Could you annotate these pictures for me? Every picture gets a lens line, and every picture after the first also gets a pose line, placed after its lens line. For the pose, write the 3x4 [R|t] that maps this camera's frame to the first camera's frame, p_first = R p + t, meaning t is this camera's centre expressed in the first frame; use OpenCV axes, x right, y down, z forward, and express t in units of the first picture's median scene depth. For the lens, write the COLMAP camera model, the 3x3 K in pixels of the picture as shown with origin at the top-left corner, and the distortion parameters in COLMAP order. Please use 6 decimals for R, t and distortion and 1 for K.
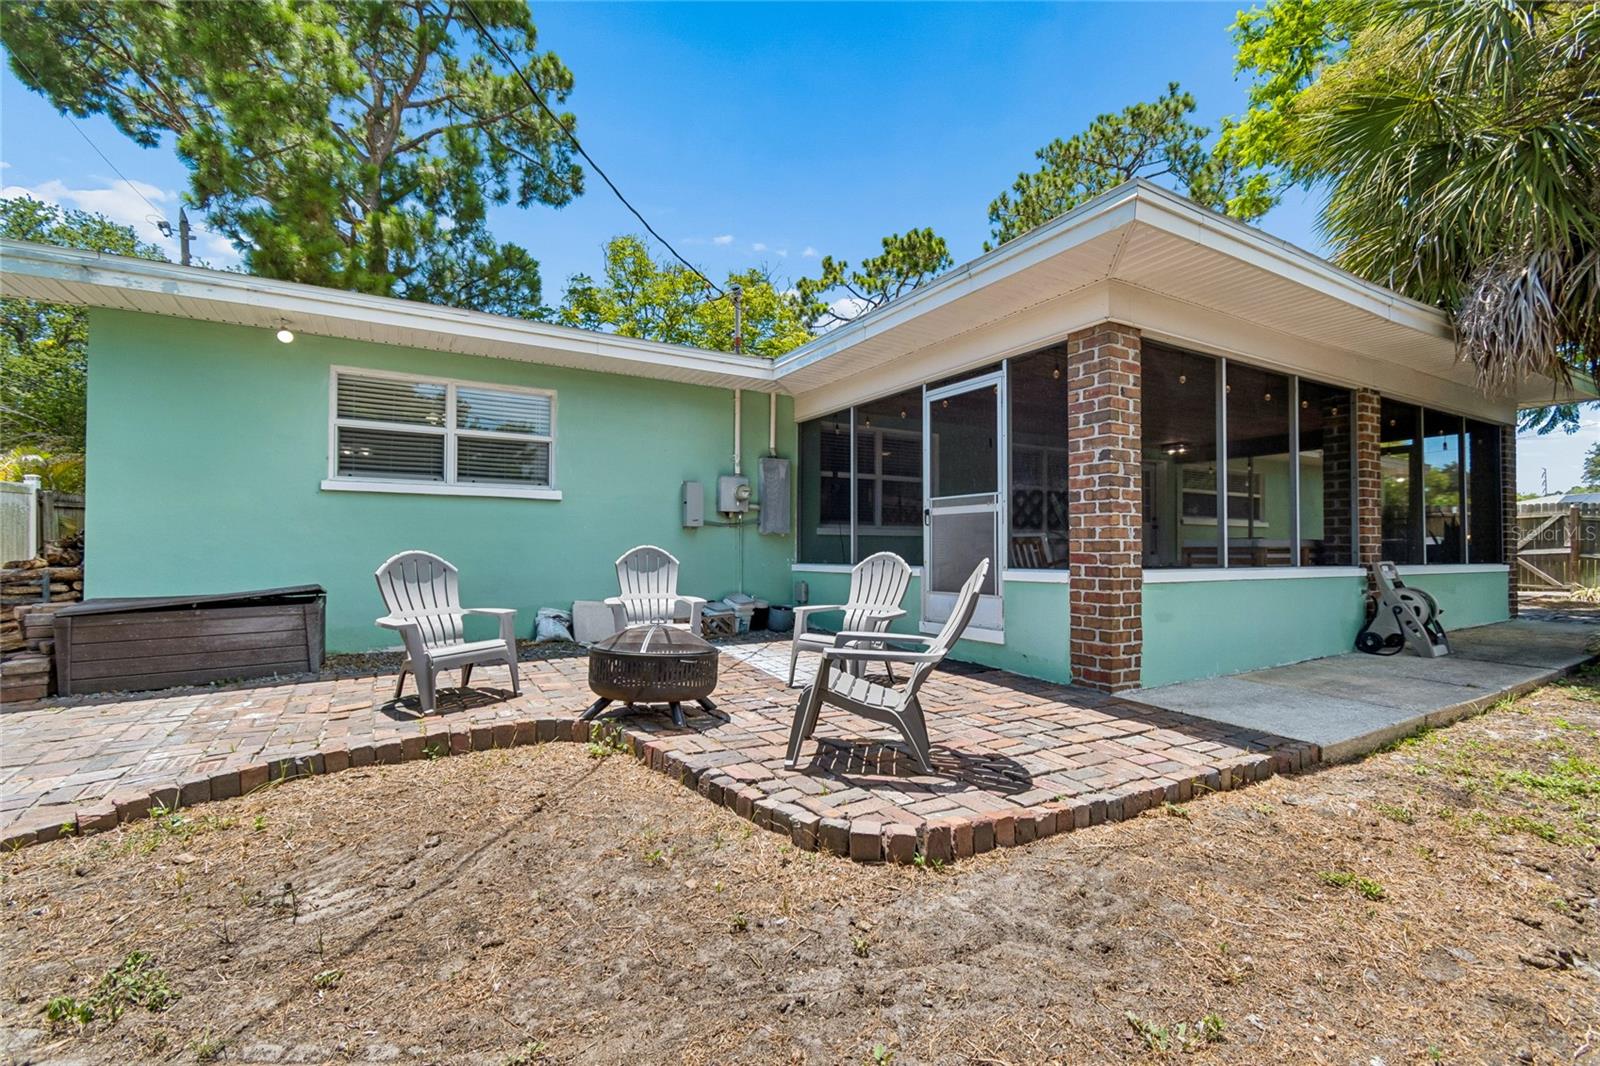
lens RADIAL K [[706.4, 0, 800.0], [0, 706.4, 533.0], [0, 0, 1]] dist [0.002058, -0.000126]
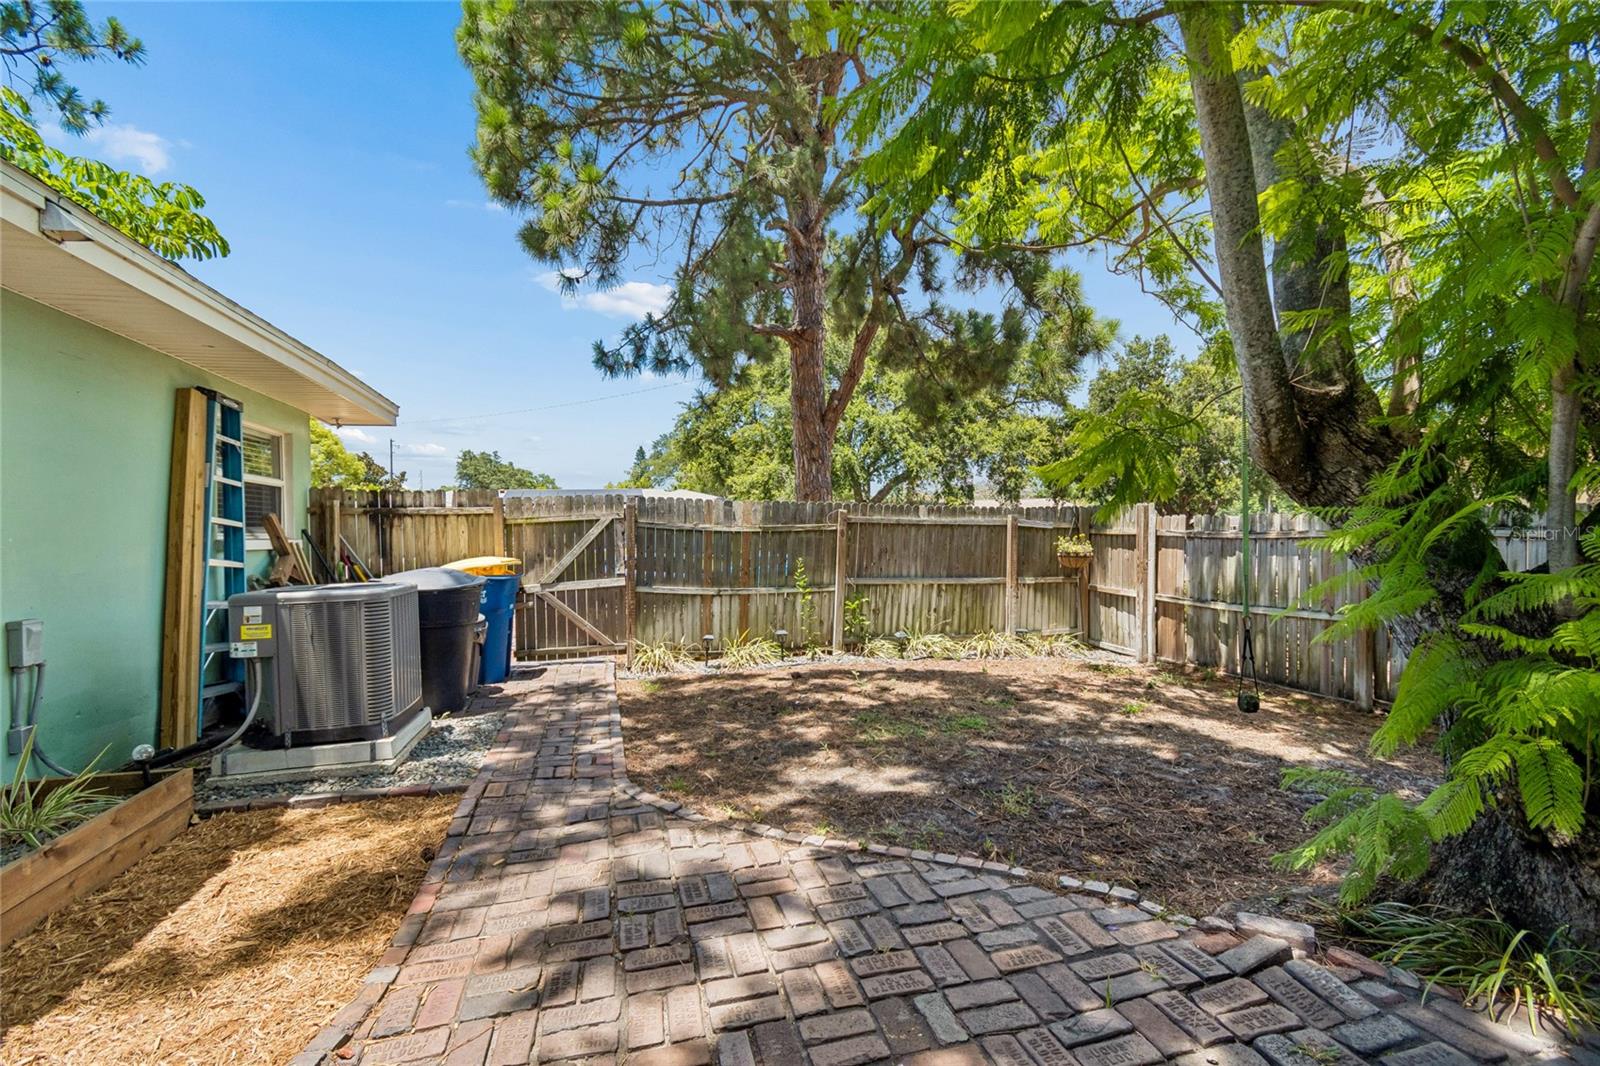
lens RADIAL K [[716.1, 0, 792.3], [0, 716.1, 542.7], [0, 0, 1]] dist [0.006674, -0.005221]
pose [[0.281998, -0.022187, 0.959158, 1.343271], [-0.007082, 0.999657, 0.025206, -0.048226], [-0.959389, -0.013901, 0.281744, 1.645485]]
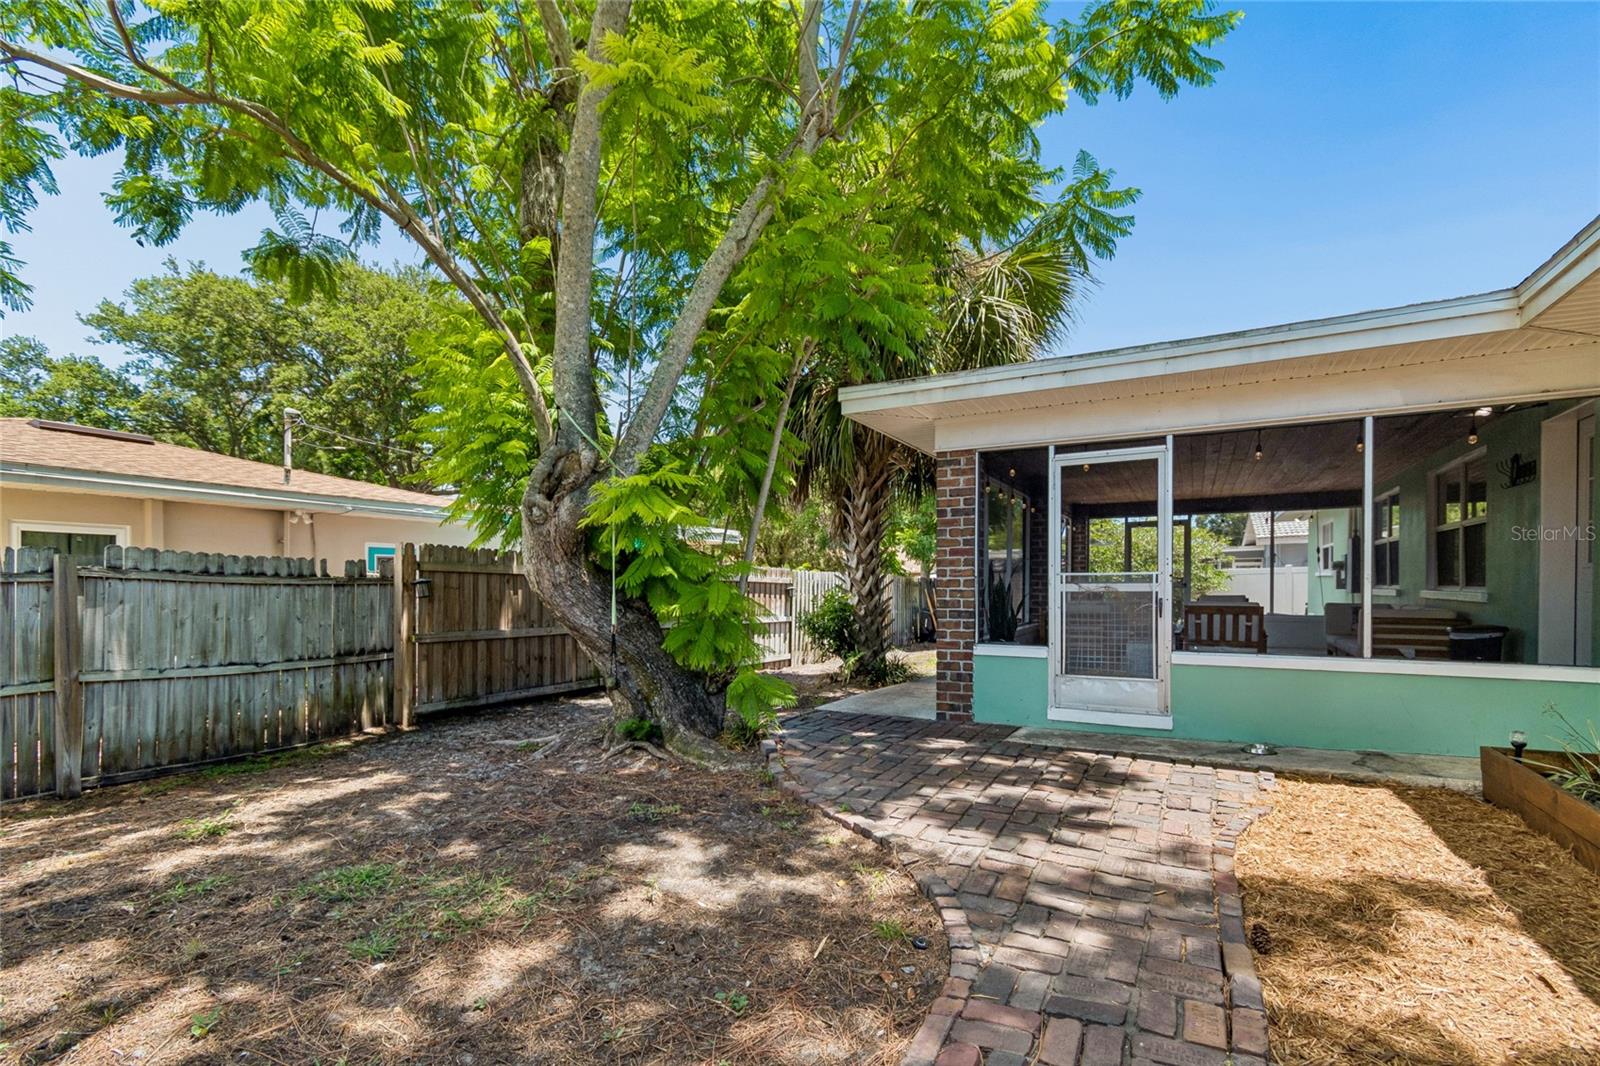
lens RADIAL K [[709.1, 0, 802.4], [0, 709.1, 590.6], [0, 0, 1]] dist [0.004051, 0.000226]
pose [[-0.863528, 0.008989, -0.504221, 2.197193], [0.017976, 0.999754, -0.012963, -0.003633], [0.503980, -0.020258, -0.863478, 2.278053]]
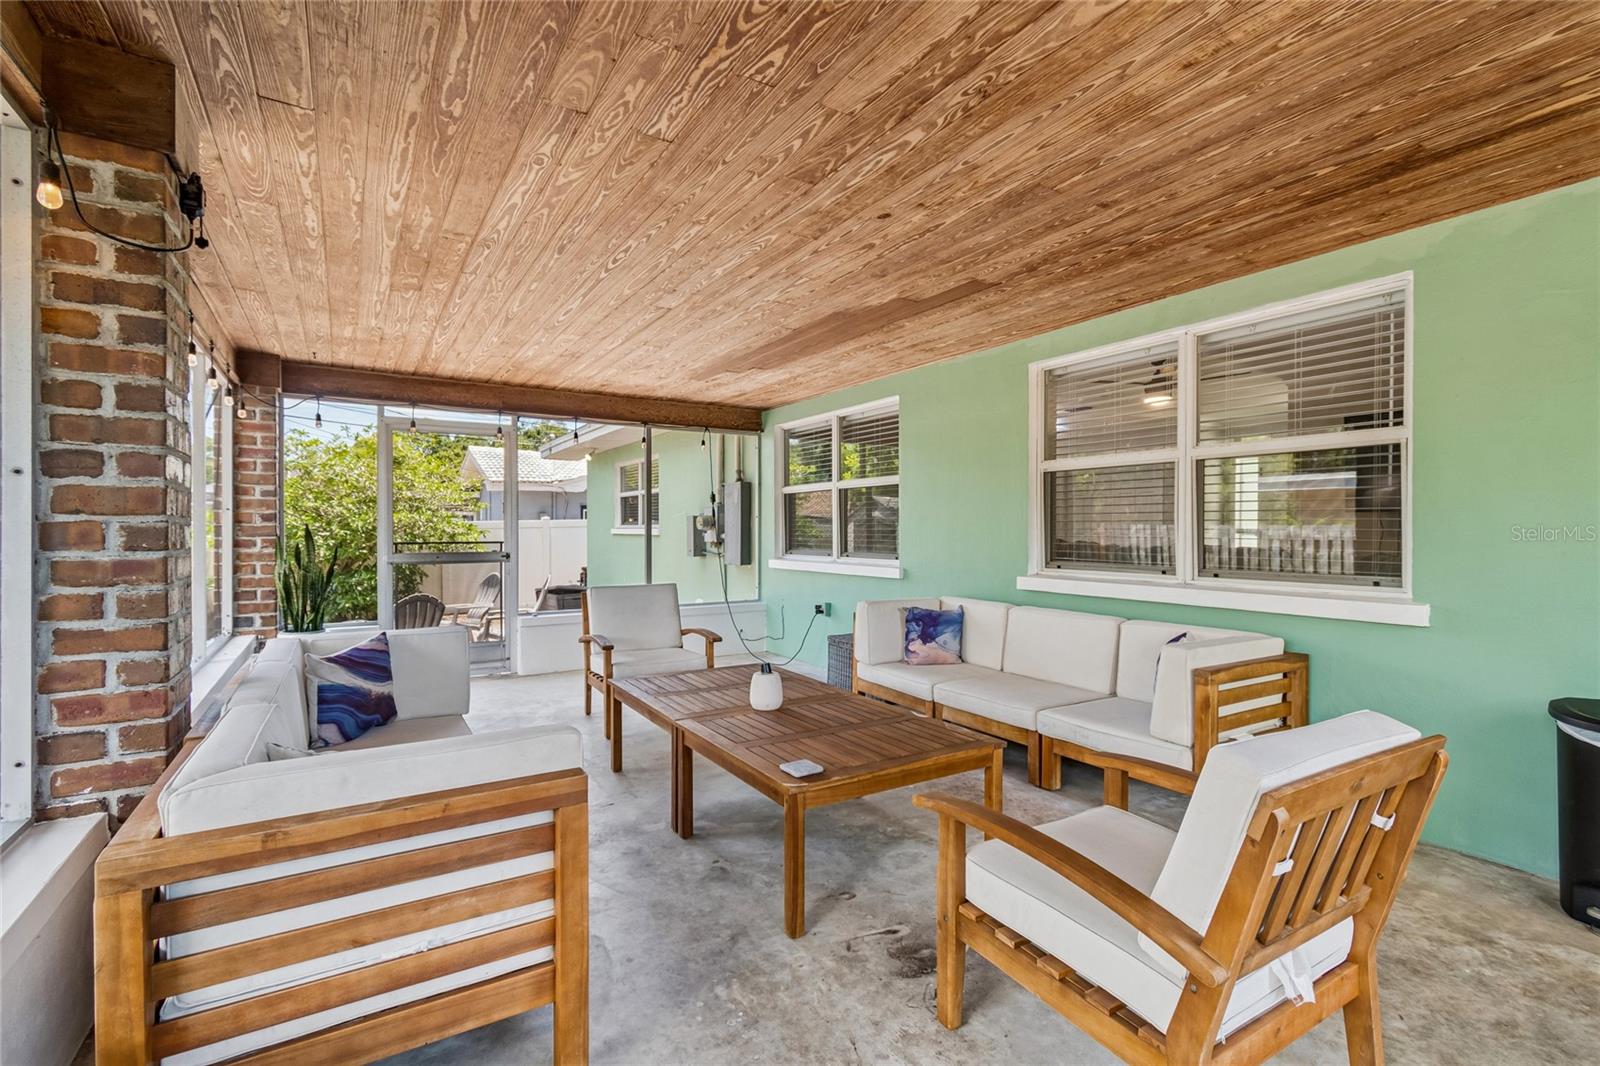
lens RADIAL K [[724.2, 0, 802.6], [0, 724.2, 541.2], [0, 0, 1]] dist [0.001980, -0.000004]
pose [[0.028349, 0.015088, -0.999484, 1.243620], [0.026190, 0.999532, 0.015832, -0.055267], [0.999255, -0.026626, 0.027940, 1.451810]]
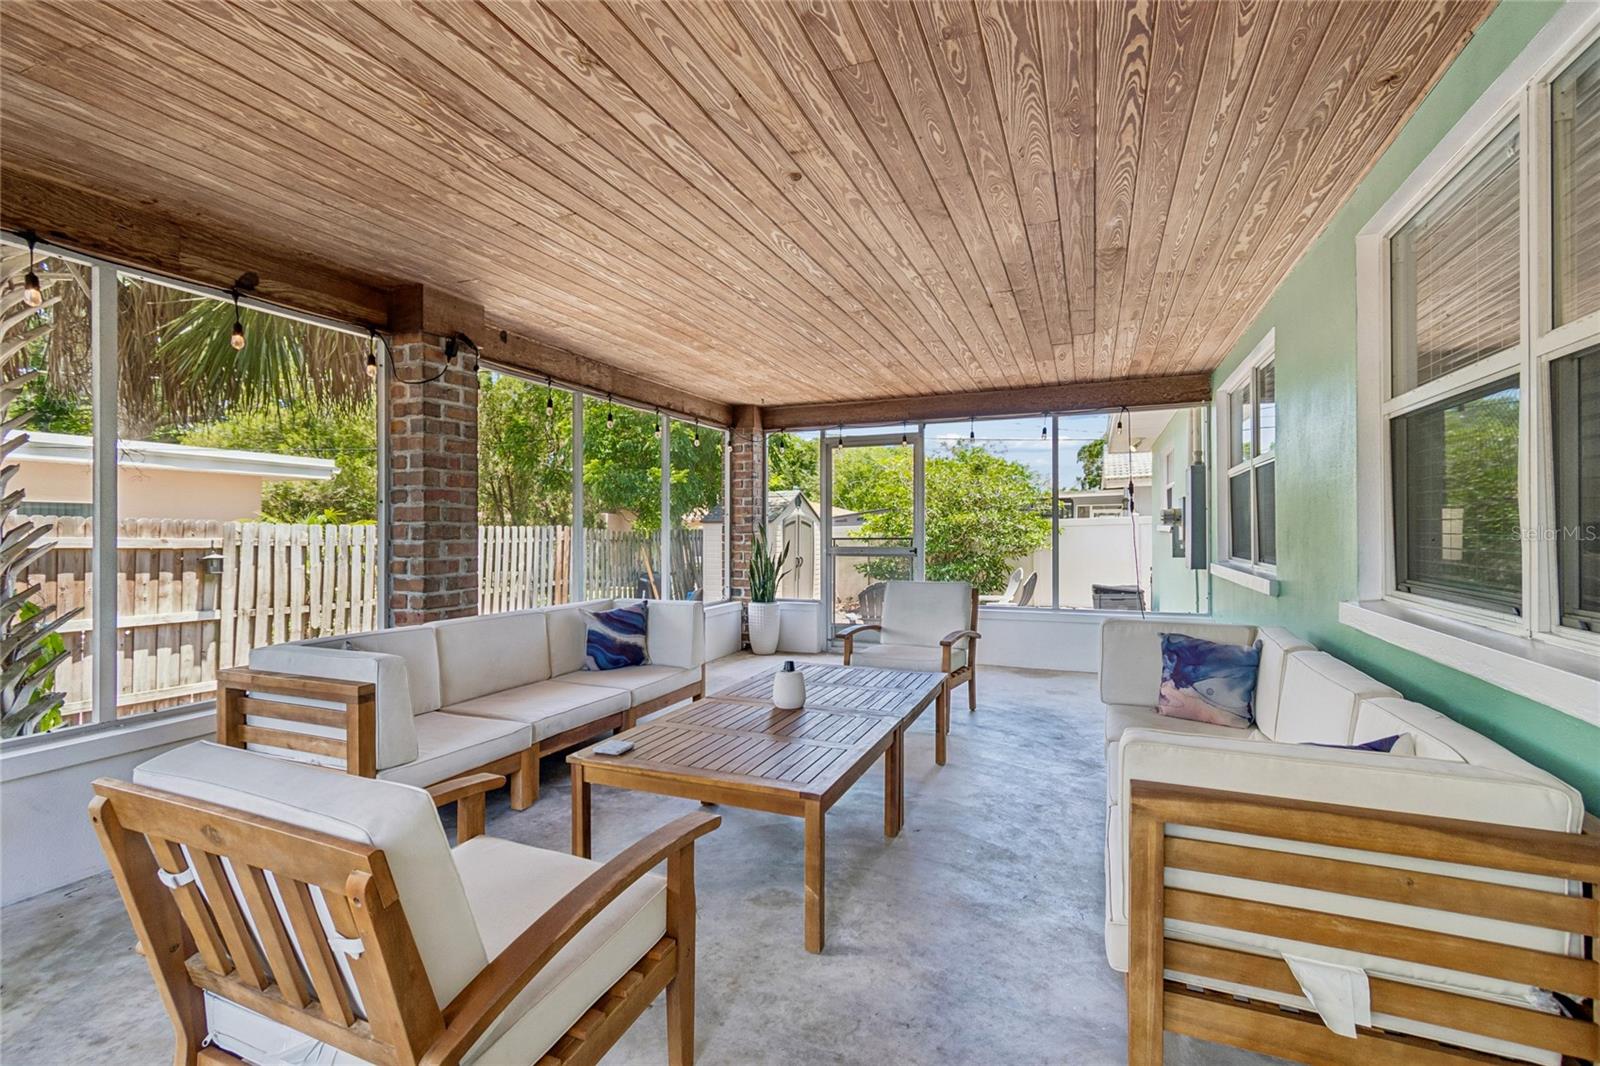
lens RADIAL K [[713.4, 0, 799.4], [0, 713.4, 530.3], [0, 0, 1]] dist [0.003134, -0.000493]
pose [[-0.796844, 0.004616, -0.604167, 1.024321], [0.021308, 0.999563, -0.020466, -0.042388], [0.603809, -0.029182, -0.796595, 1.849100]]
